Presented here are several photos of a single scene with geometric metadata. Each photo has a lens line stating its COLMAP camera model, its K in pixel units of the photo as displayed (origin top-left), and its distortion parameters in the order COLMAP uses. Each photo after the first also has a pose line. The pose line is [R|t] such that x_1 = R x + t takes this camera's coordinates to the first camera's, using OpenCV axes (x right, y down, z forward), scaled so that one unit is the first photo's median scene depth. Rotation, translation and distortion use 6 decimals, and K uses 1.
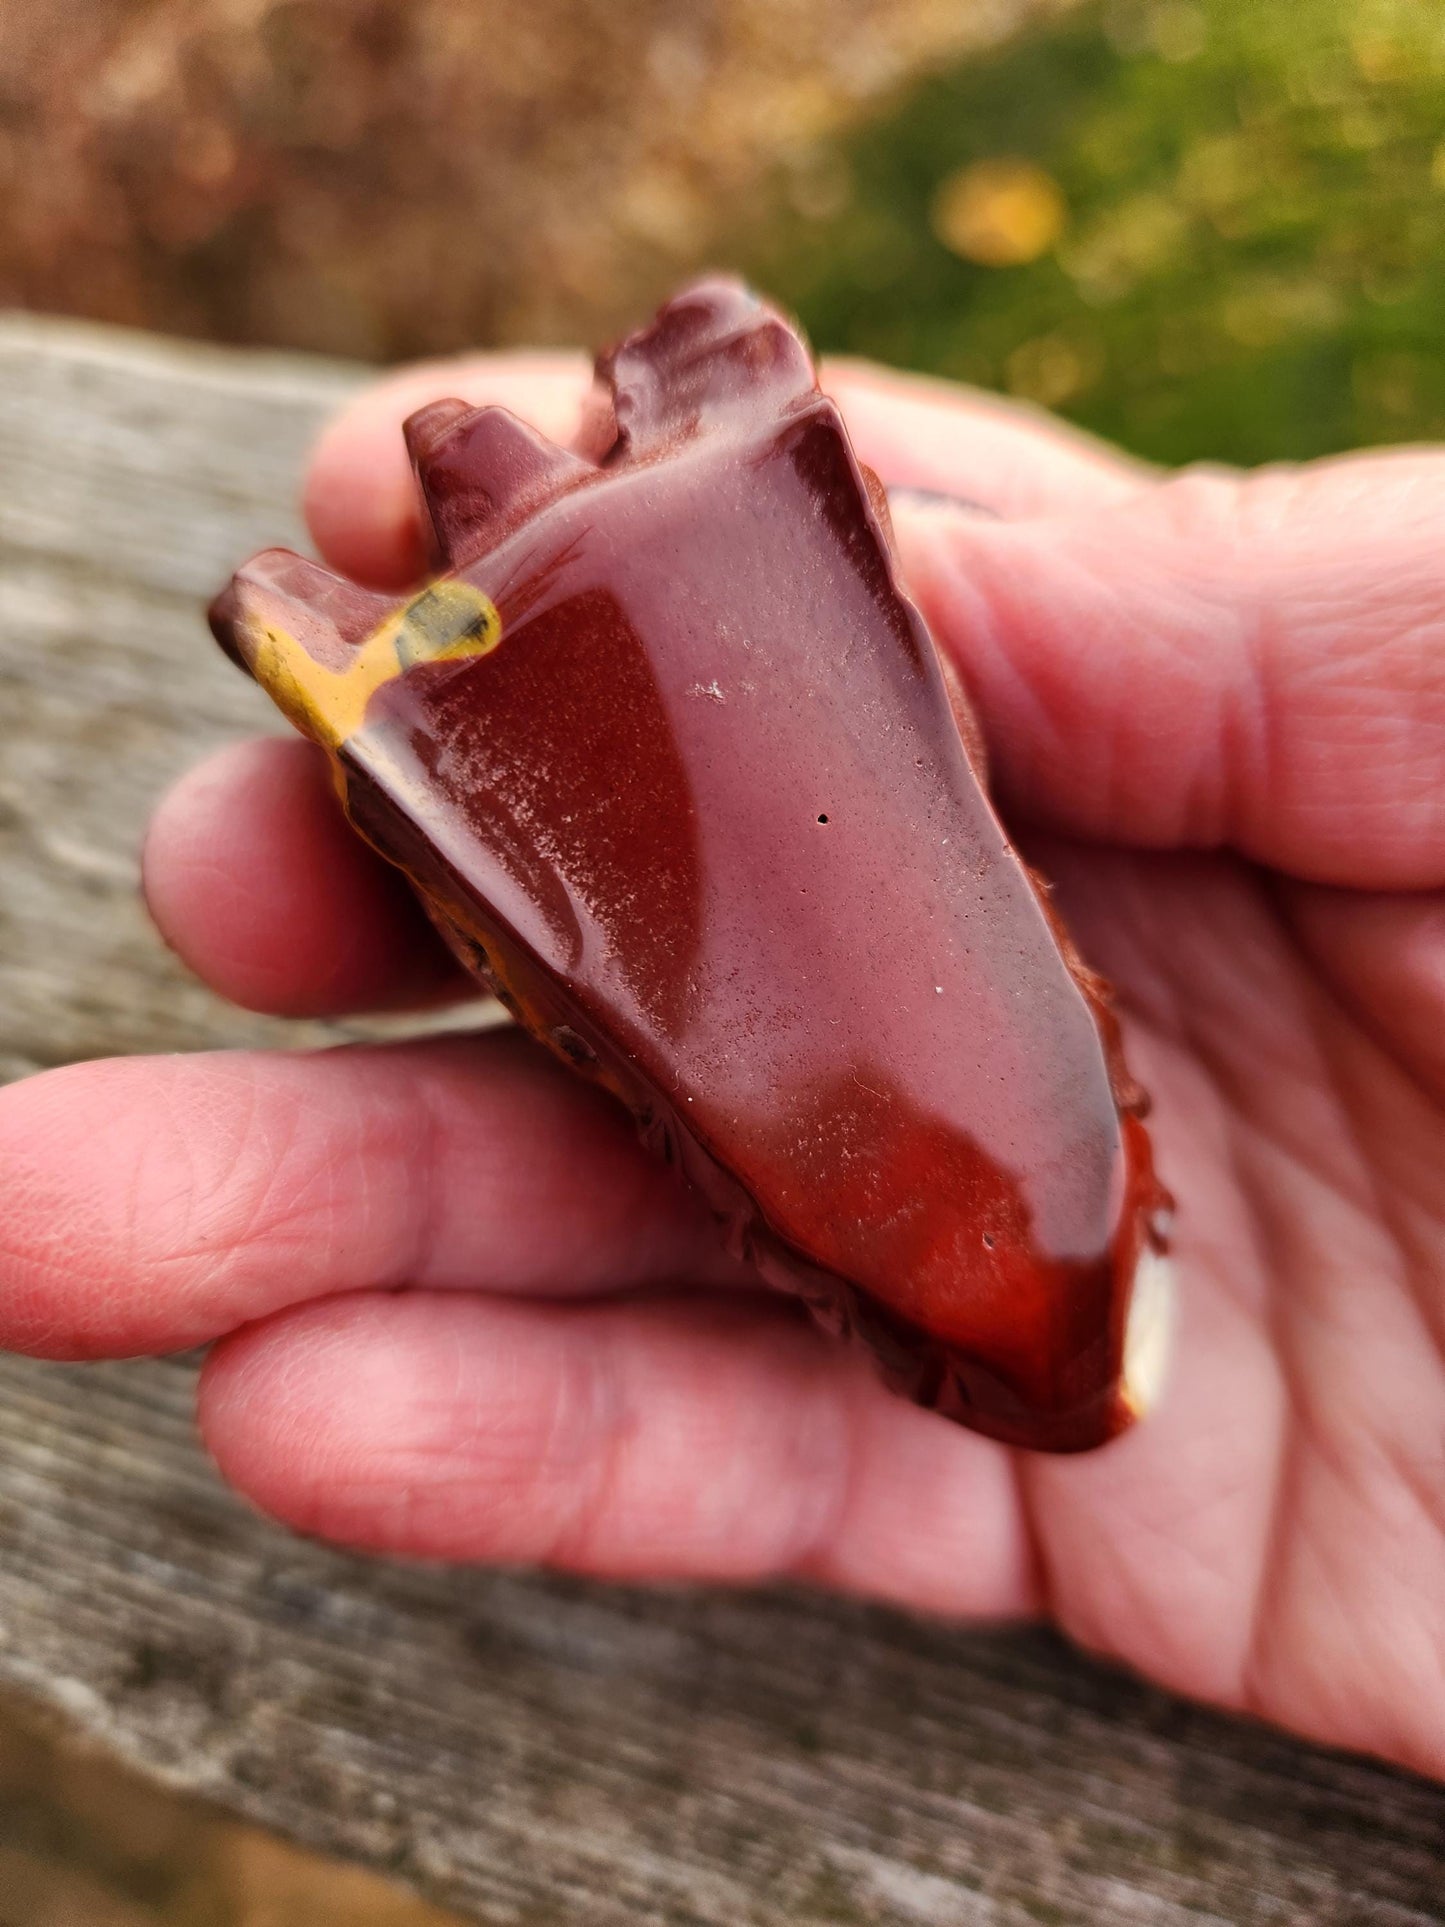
lens RADIAL K [[1451.3, 0, 769.8], [0, 1451.3, 952.1], [0, 0, 1]] dist [-0.043430, -0.011002]
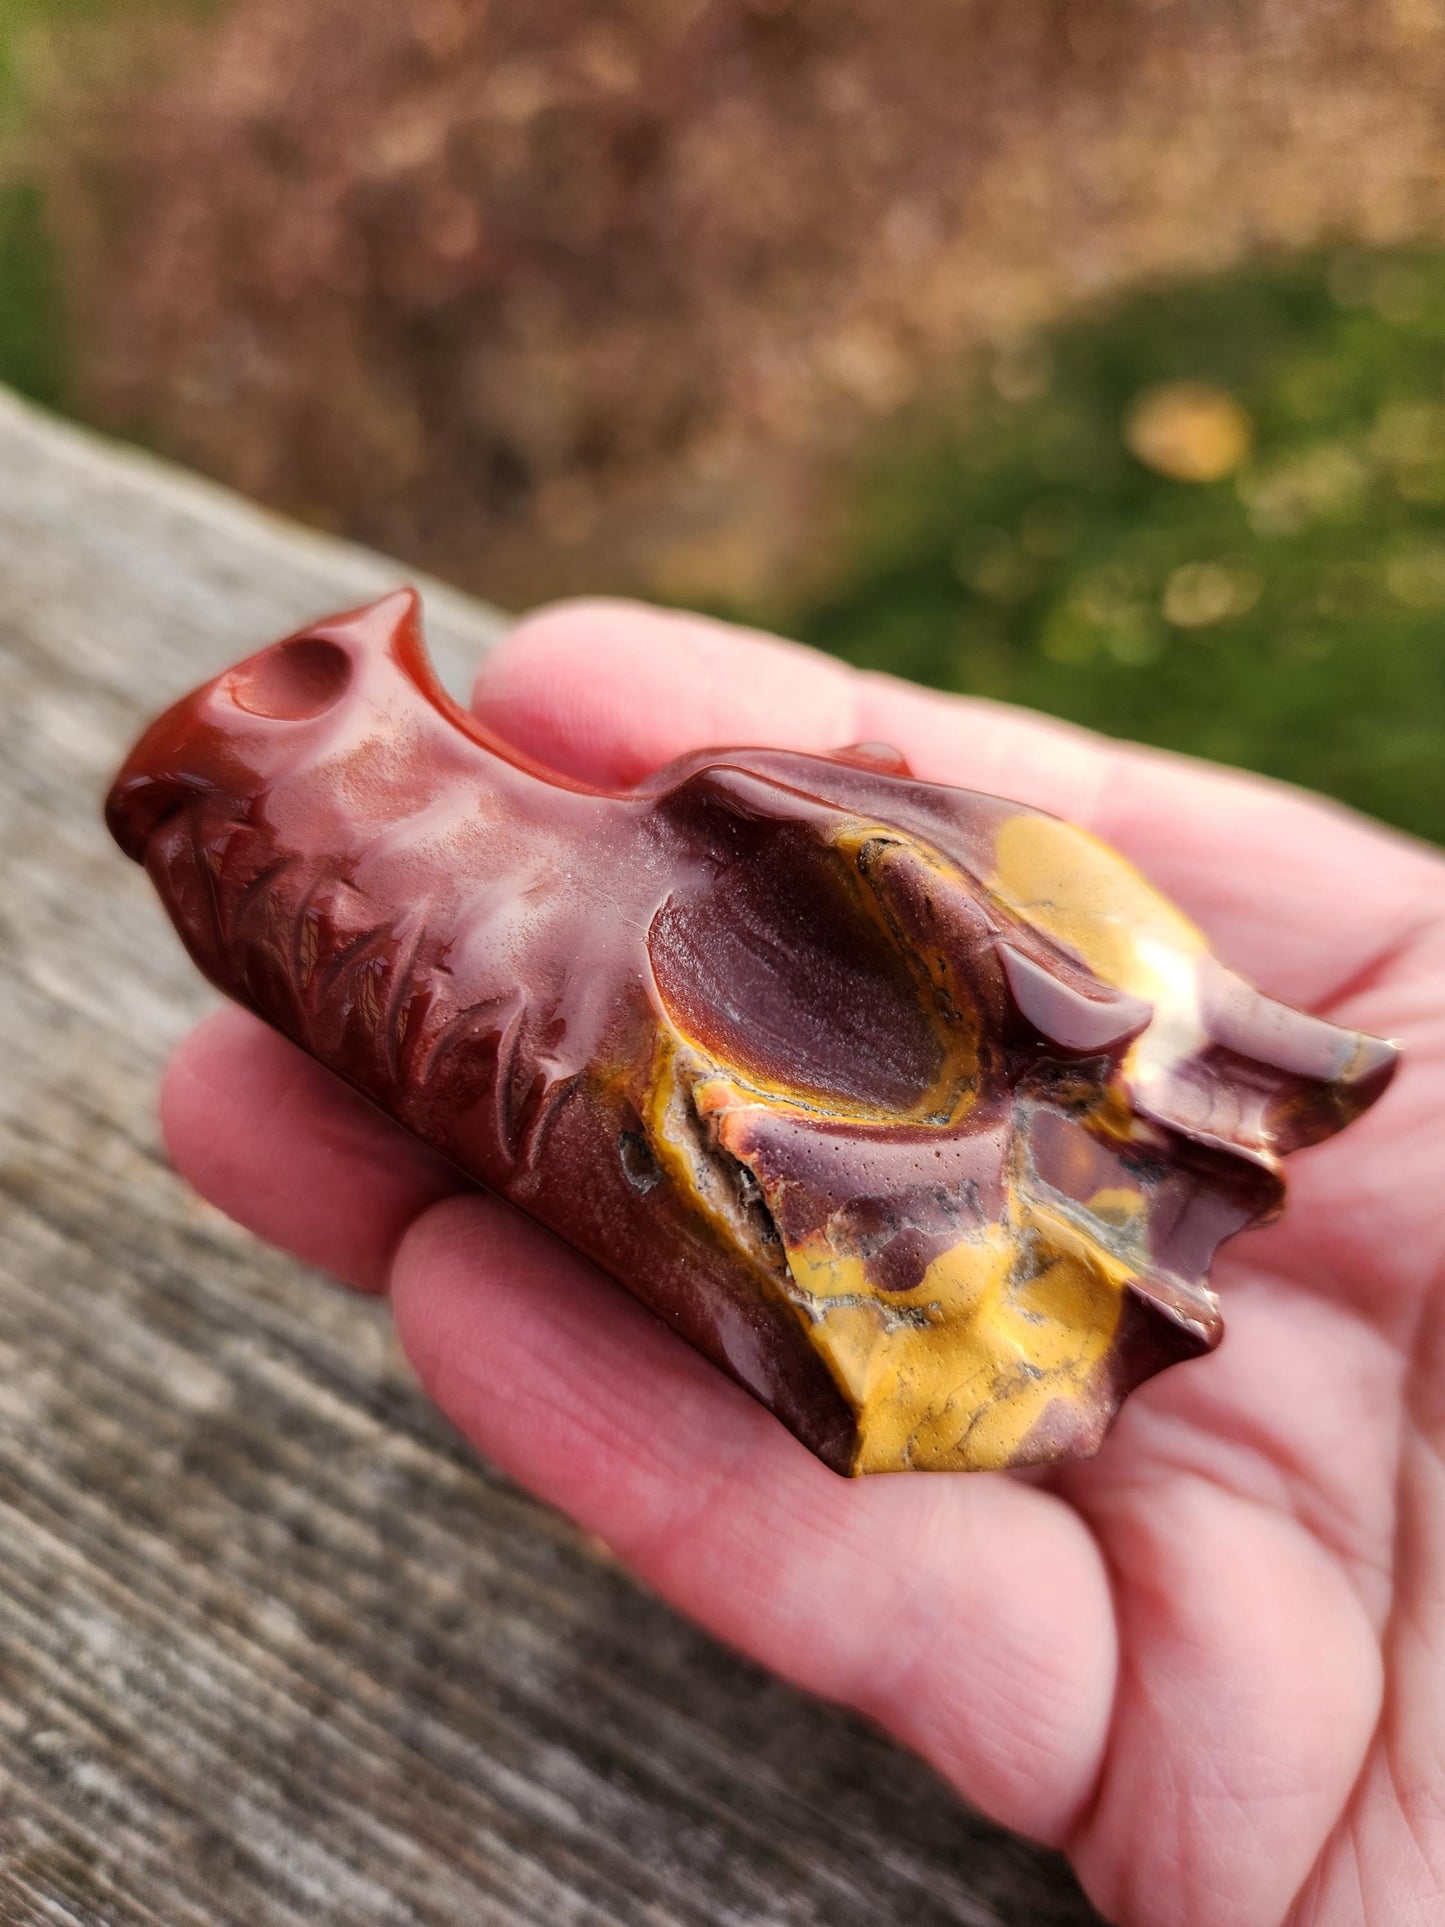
lens RADIAL K [[1455.6, 0, 747.7], [0, 1455.6, 964.2], [0, 0, 1]] dist [-0.036427, -0.023176]
pose [[0.974716, 0.214108, -0.063927, 0.099499], [-0.218662, 0.972865, -0.075632, -0.136868], [0.045999, 0.087698, 0.995084, -0.038285]]
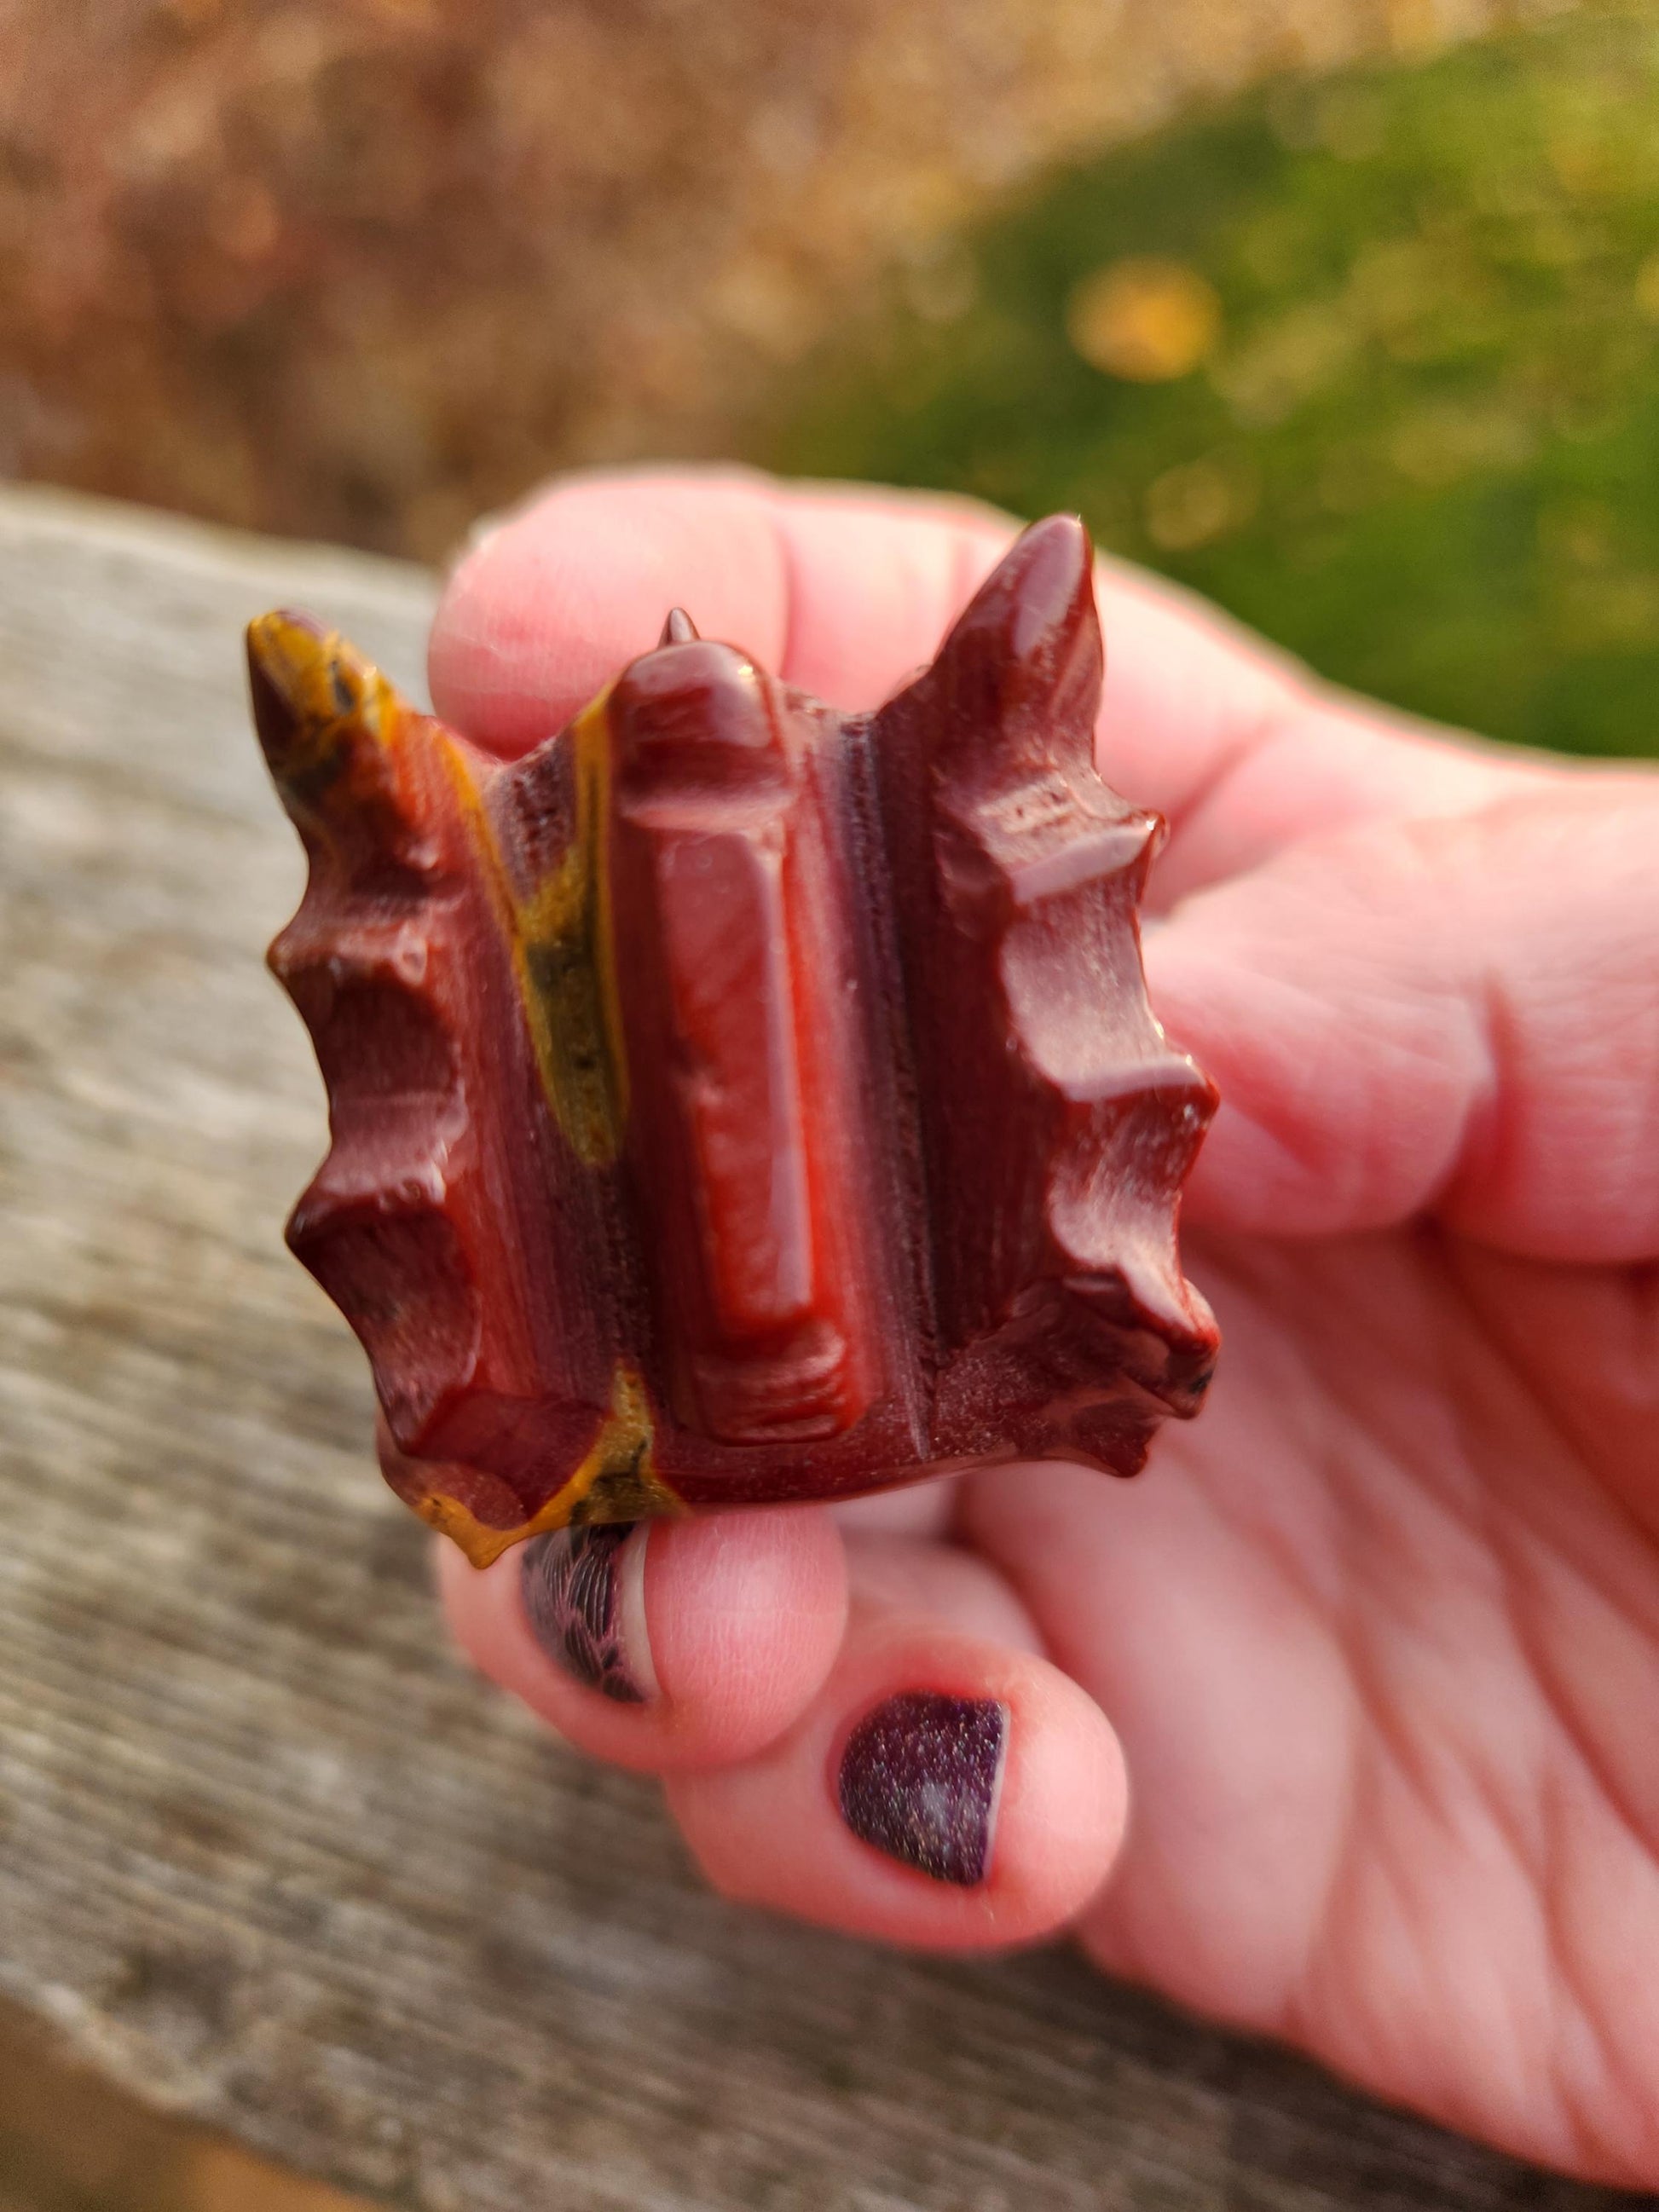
lens RADIAL K [[1671.0, 0, 858.5], [0, 1671.0, 1106.9], [0, 0, 1]] dist [-0.036427, -0.023176]
pose [[0.999458, 0.032920, 0.000634, 0.014428], [-0.032890, 0.999080, -0.027521, -0.055008], [-0.001539, 0.027485, 0.999621, -0.093408]]
